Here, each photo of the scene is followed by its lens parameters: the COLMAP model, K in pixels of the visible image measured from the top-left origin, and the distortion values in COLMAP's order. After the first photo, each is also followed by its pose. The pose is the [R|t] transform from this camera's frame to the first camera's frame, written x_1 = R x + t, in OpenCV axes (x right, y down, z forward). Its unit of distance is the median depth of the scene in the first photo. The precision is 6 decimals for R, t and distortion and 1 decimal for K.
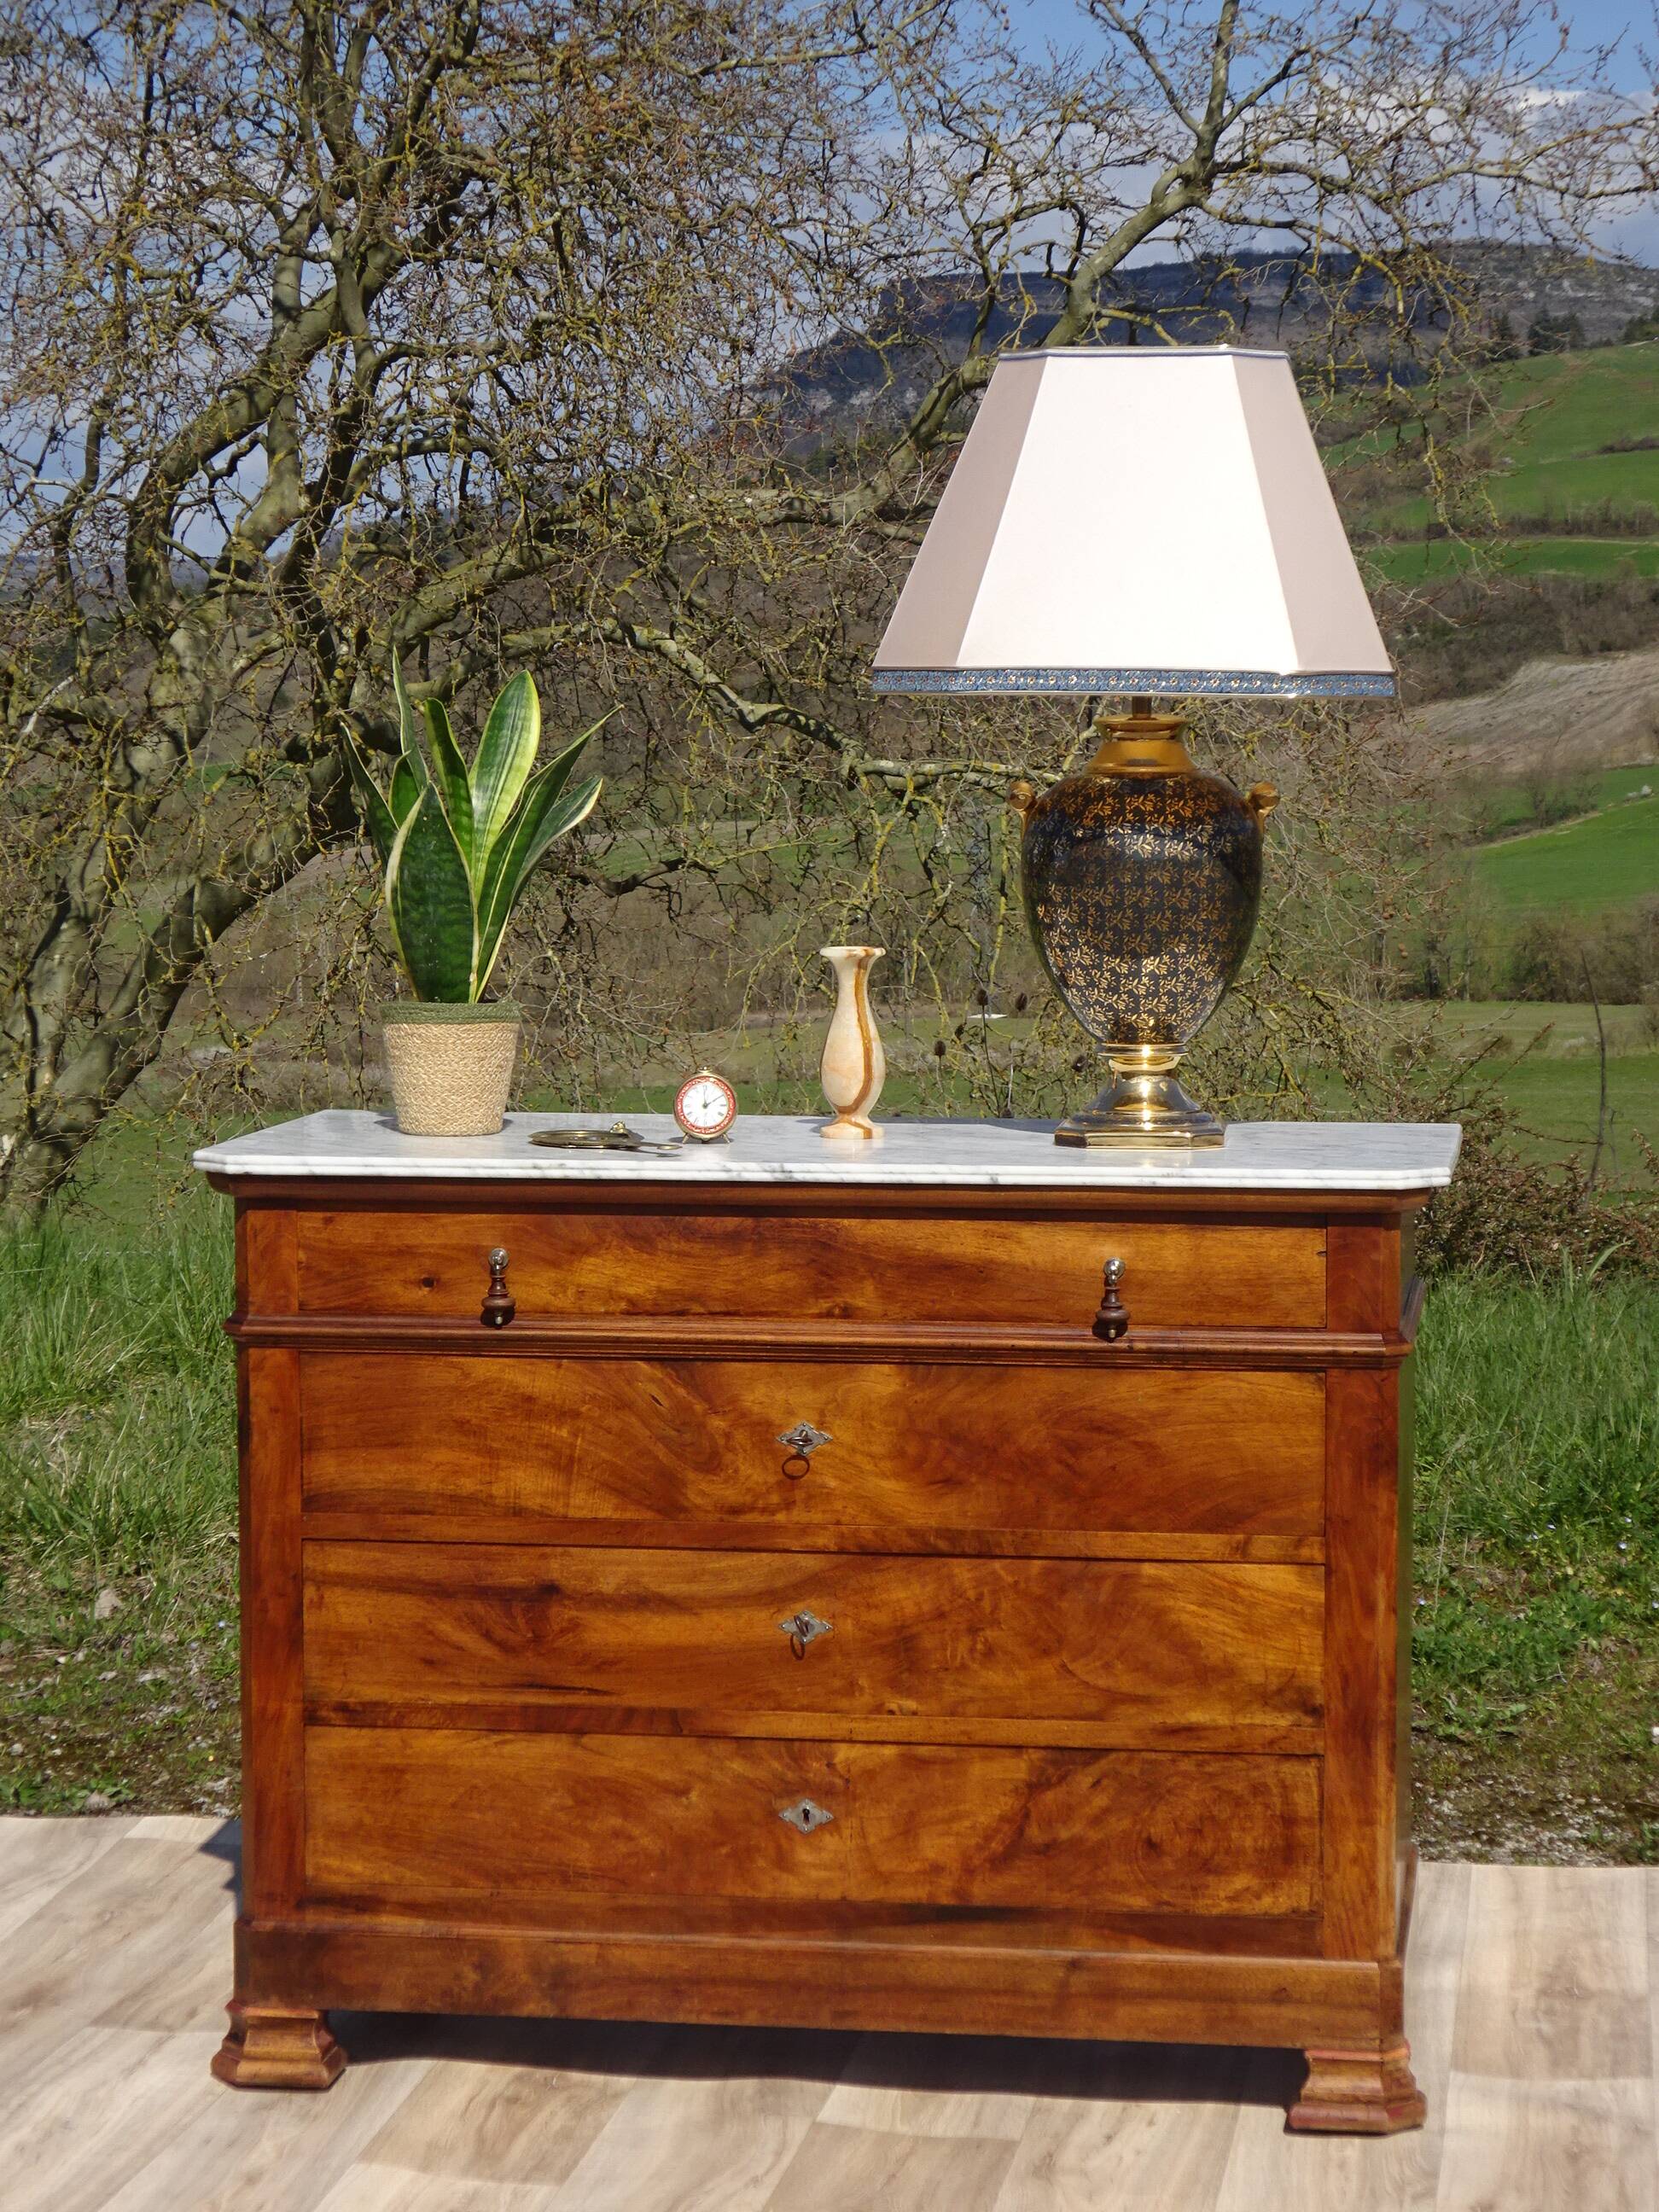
lens RADIAL K [[5397.1, 0, 744.7], [0, 5397.1, 1107.3], [0, 0, 1]] dist [0.054070, -0.265209]
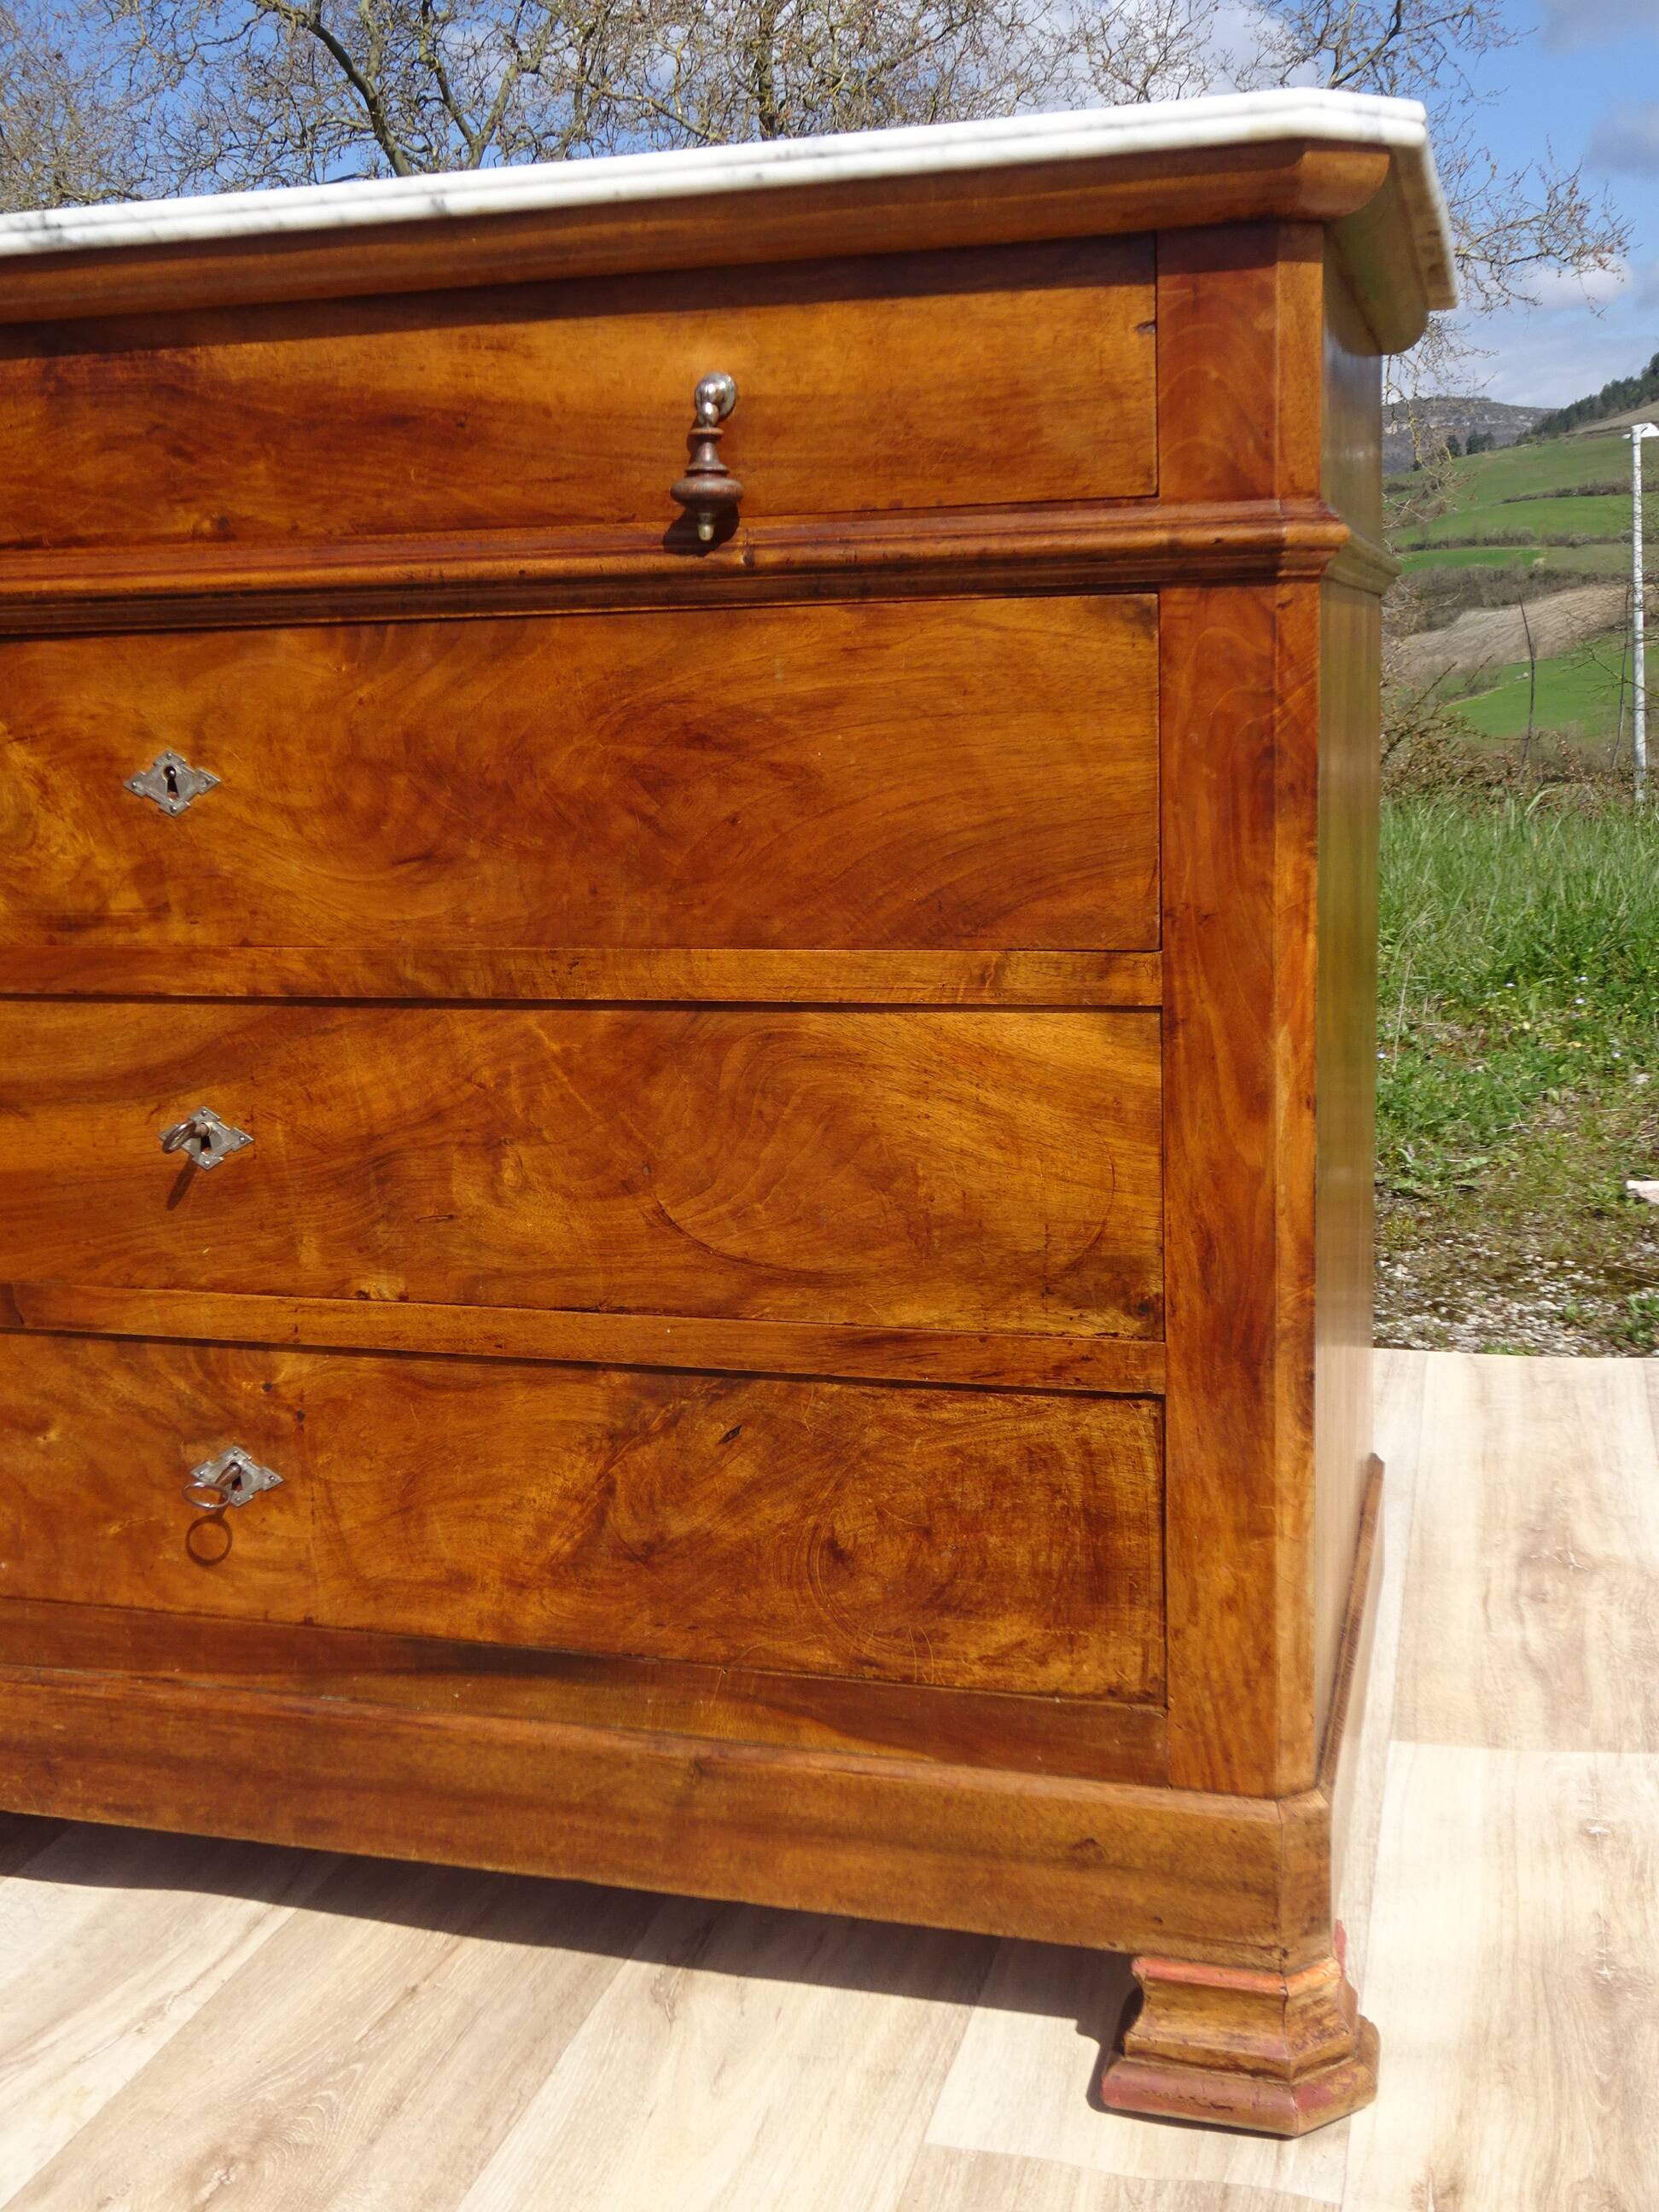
lens RADIAL K [[2073.2, 0, 917.0], [0, 2073.2, 1053.6], [0, 0, 1]] dist [0.011402, 0.014980]
pose [[0.995459, -0.009687, -0.094693, 0.101234], [0.018763, 0.995259, 0.095432, 0.069304], [0.093320, -0.096775, 0.990922, 0.800789]]
